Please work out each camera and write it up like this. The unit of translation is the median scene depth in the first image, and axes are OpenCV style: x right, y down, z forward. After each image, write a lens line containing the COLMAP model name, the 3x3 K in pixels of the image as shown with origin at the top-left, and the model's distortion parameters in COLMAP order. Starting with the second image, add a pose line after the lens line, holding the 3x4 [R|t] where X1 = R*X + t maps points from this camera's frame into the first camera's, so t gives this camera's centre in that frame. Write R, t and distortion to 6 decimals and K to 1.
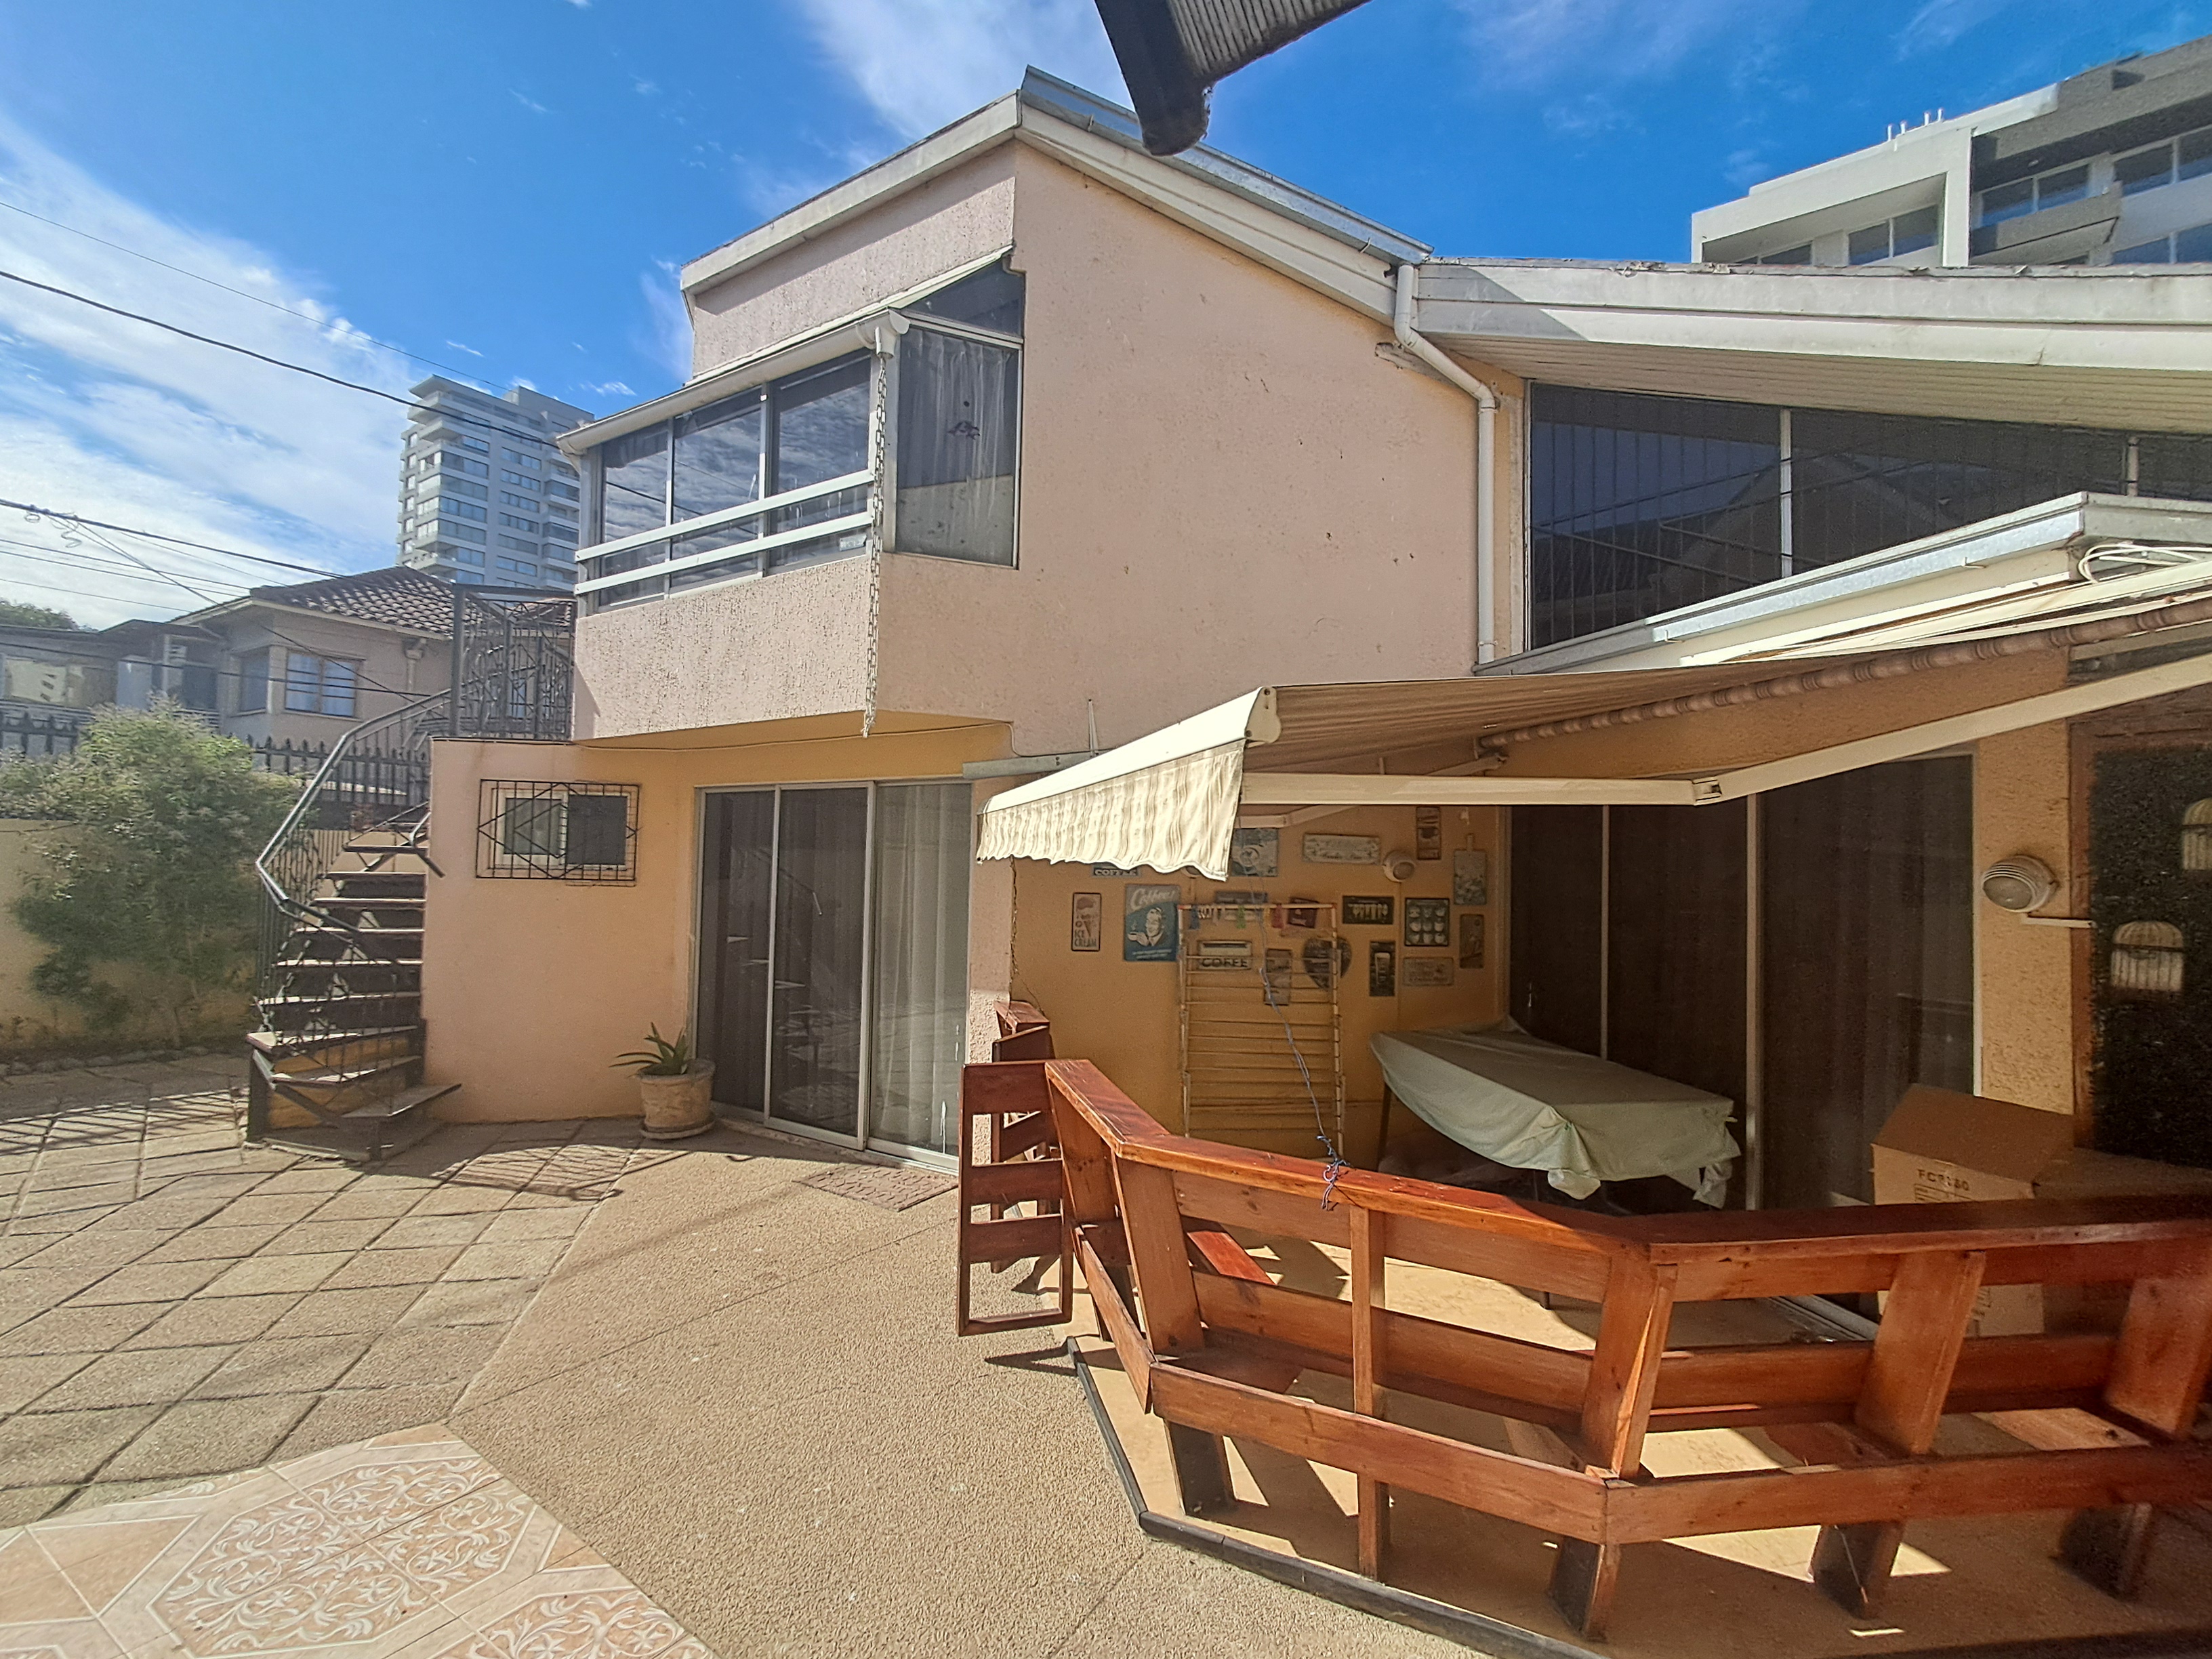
lens RADIAL K [[1016.3, 0, 1106.0], [0, 1016.3, 829.5], [0, 0, 1]] dist [0.000481, 0.000311]
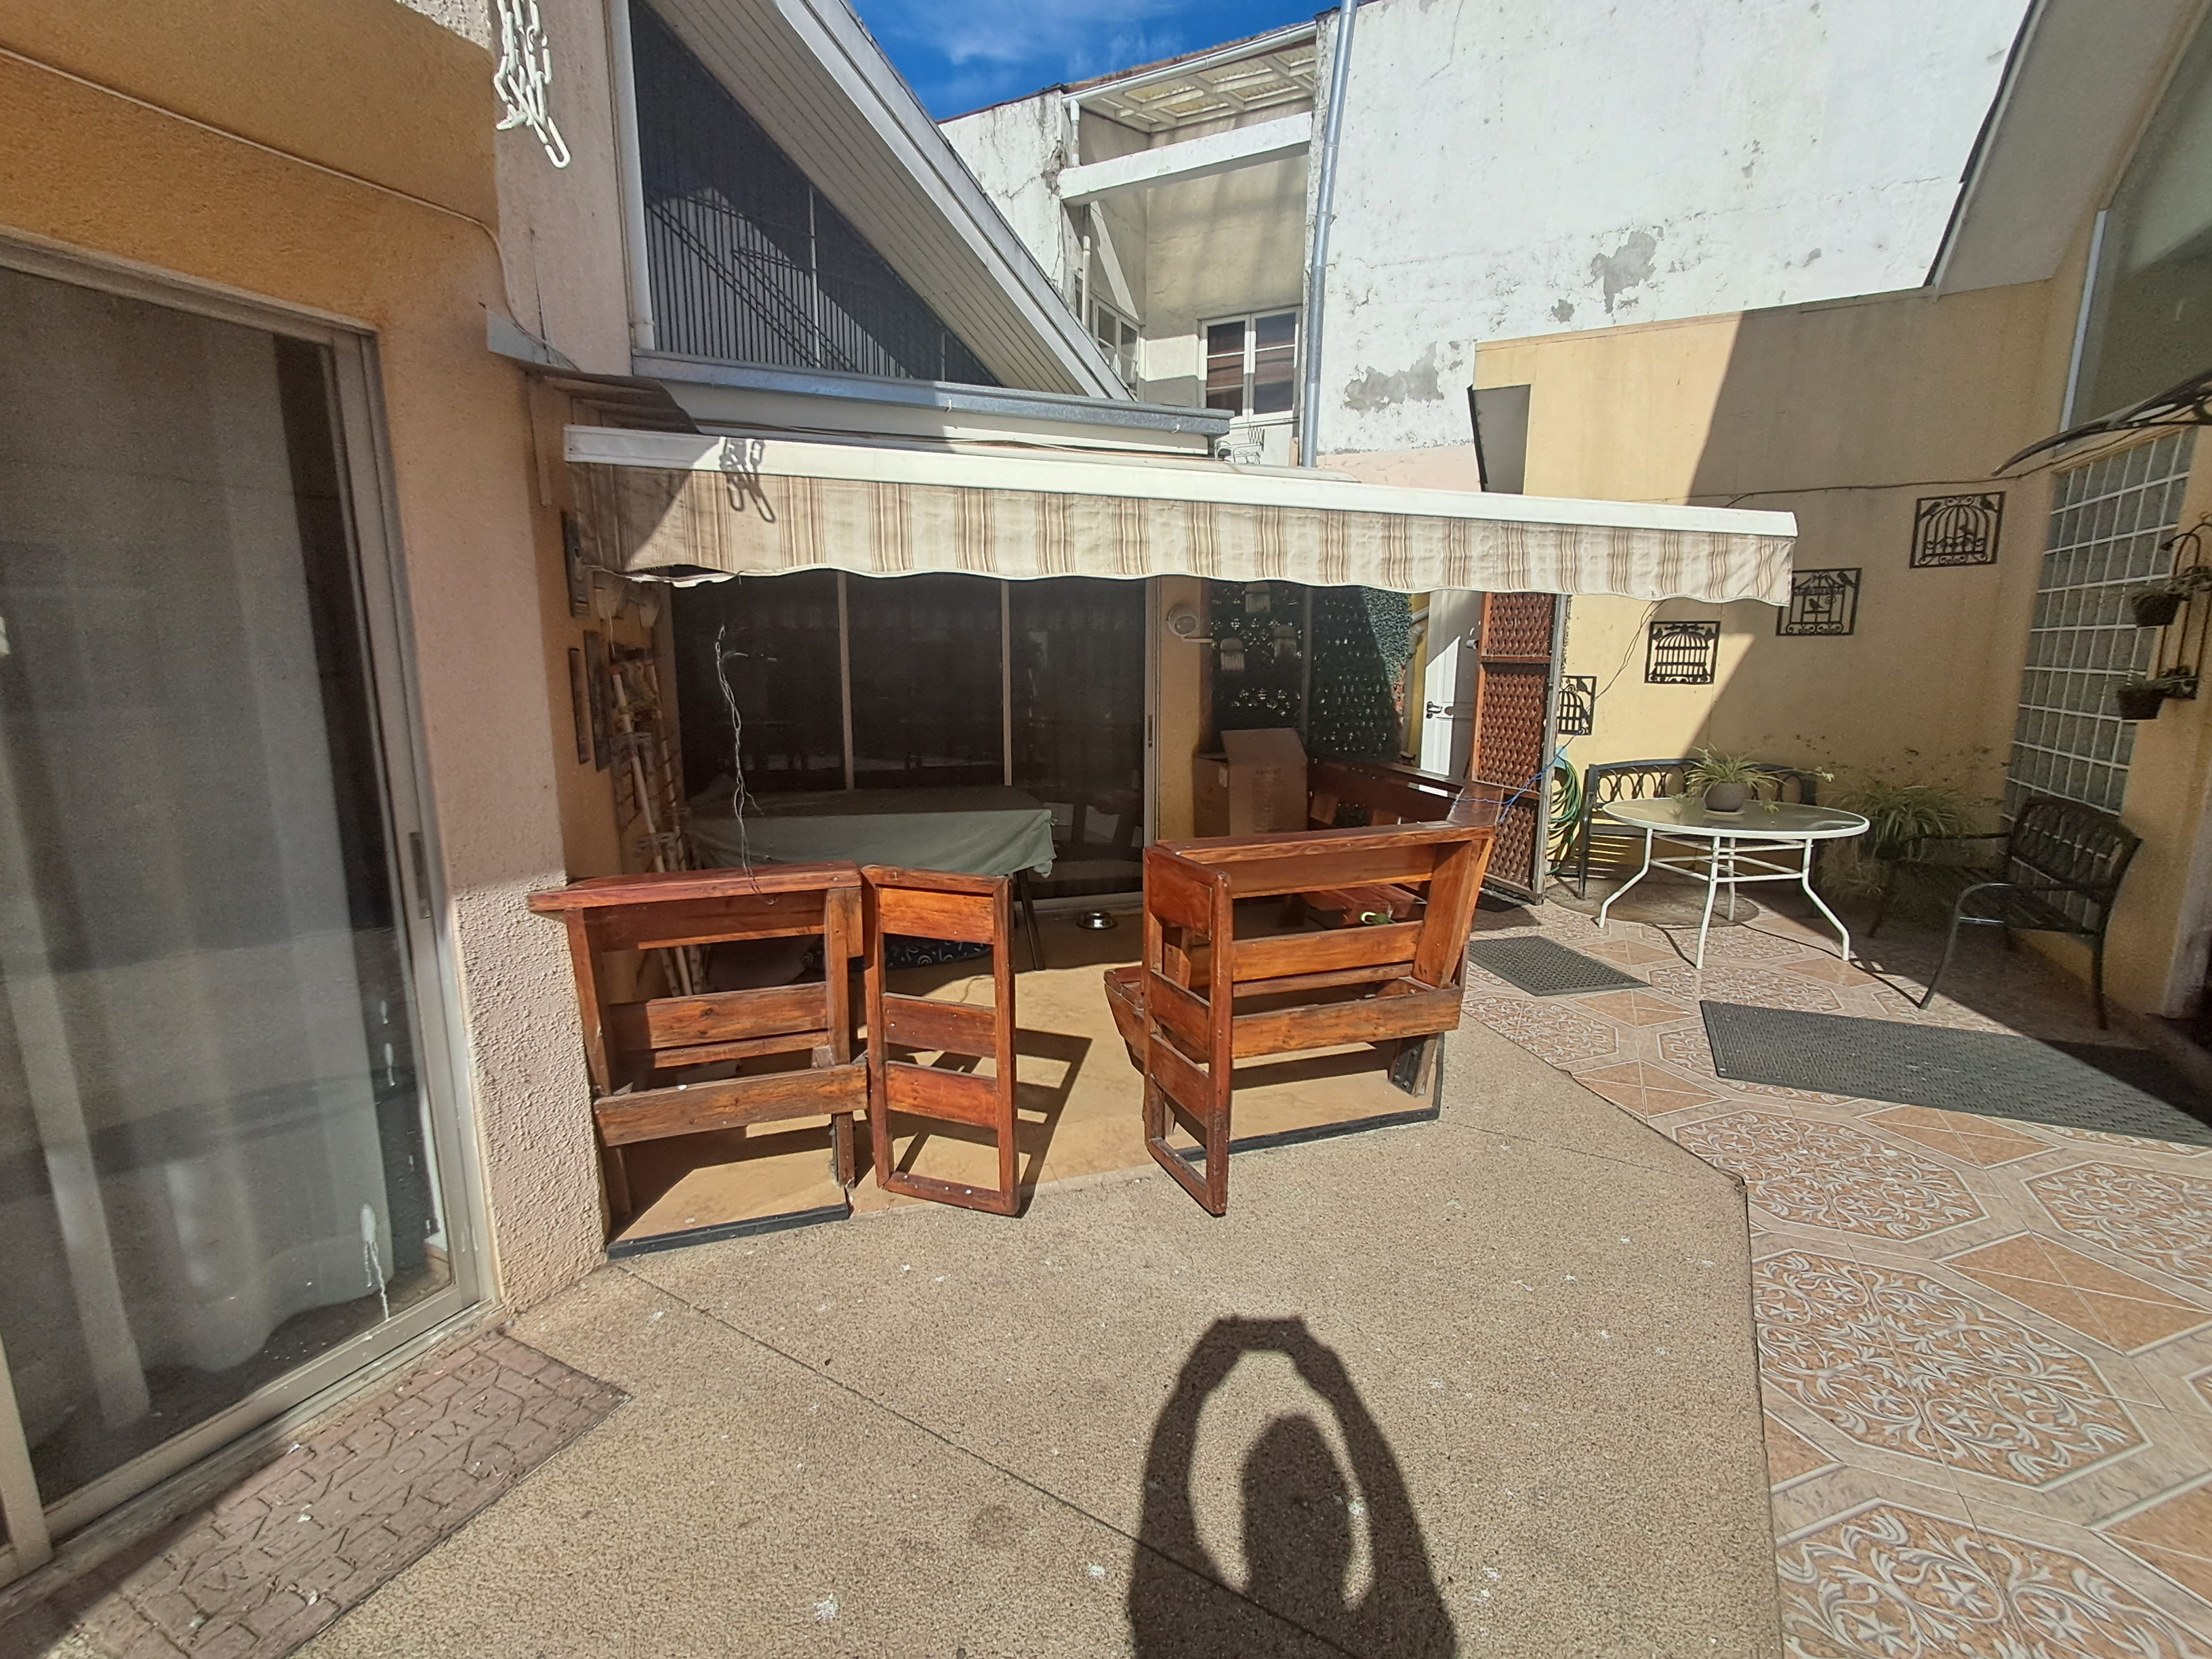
lens RADIAL K [[1016.3, 0, 1106.0], [0, 1016.3, 829.5], [0, 0, 1]] dist [0.000481, 0.000311]
pose [[-0.113218, -0.188368, 0.975551, -1.075385], [-0.034034, 0.982023, 0.185668, 0.097924], [-0.992987, -0.012180, -0.117594, 1.525675]]
